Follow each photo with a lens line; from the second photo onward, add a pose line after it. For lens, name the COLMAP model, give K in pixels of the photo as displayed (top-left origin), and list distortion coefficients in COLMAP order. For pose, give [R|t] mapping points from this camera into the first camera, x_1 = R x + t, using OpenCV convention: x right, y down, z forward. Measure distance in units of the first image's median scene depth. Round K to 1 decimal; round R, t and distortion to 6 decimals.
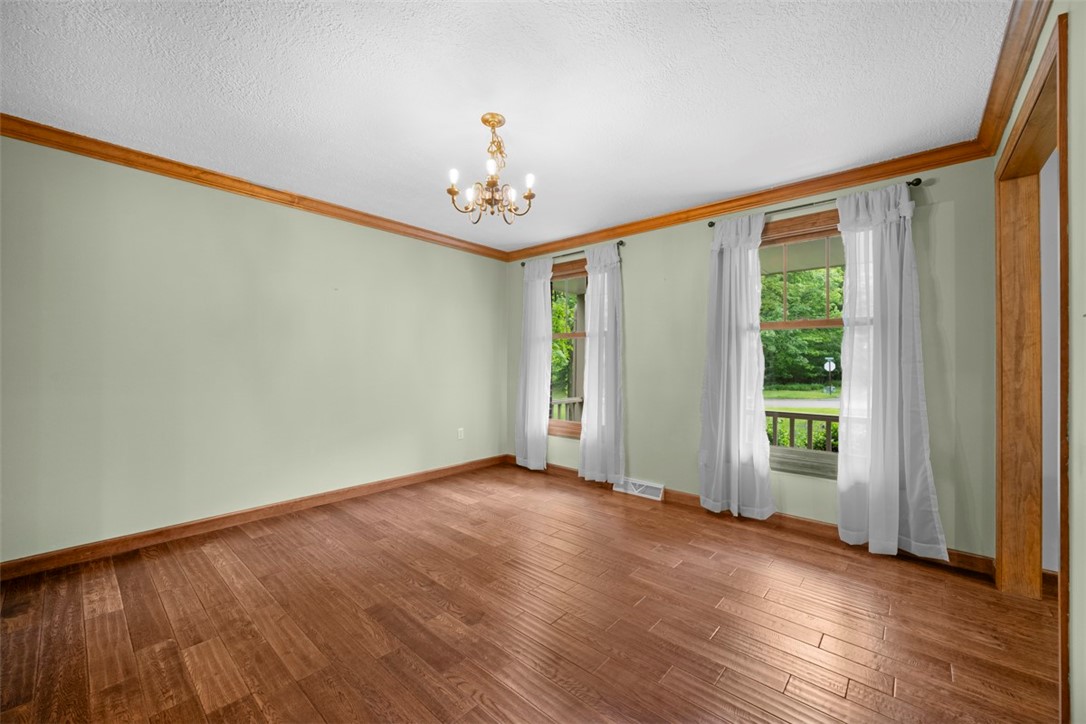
lens RADIAL K [[422.5, 0, 543.0], [0, 422.5, 362.0], [0, 0, 1]] dist [-0.000071, 0.000048]
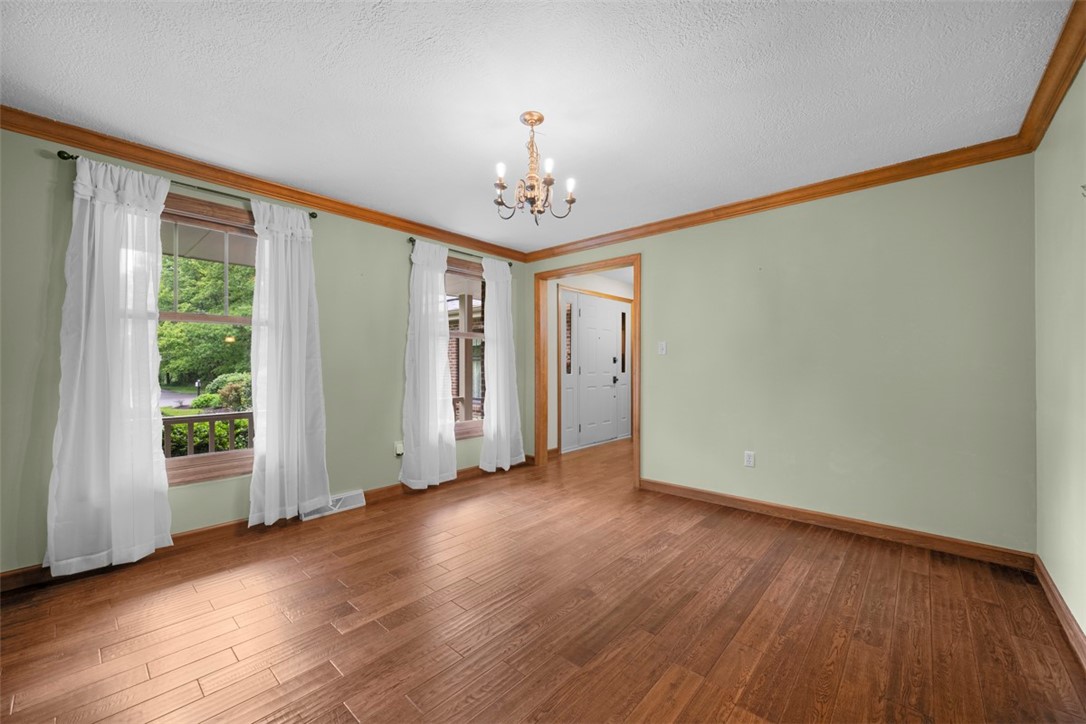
lens RADIAL K [[422.5, 0, 543.0], [0, 422.5, 362.0], [0, 0, 1]] dist [-0.000071, 0.000048]
pose [[0.009186, -0.000208, 0.999958, -0.849413], [-0.005750, 0.999983, 0.000261, 0.000253], [-0.999941, -0.005752, 0.009185, 0.734069]]
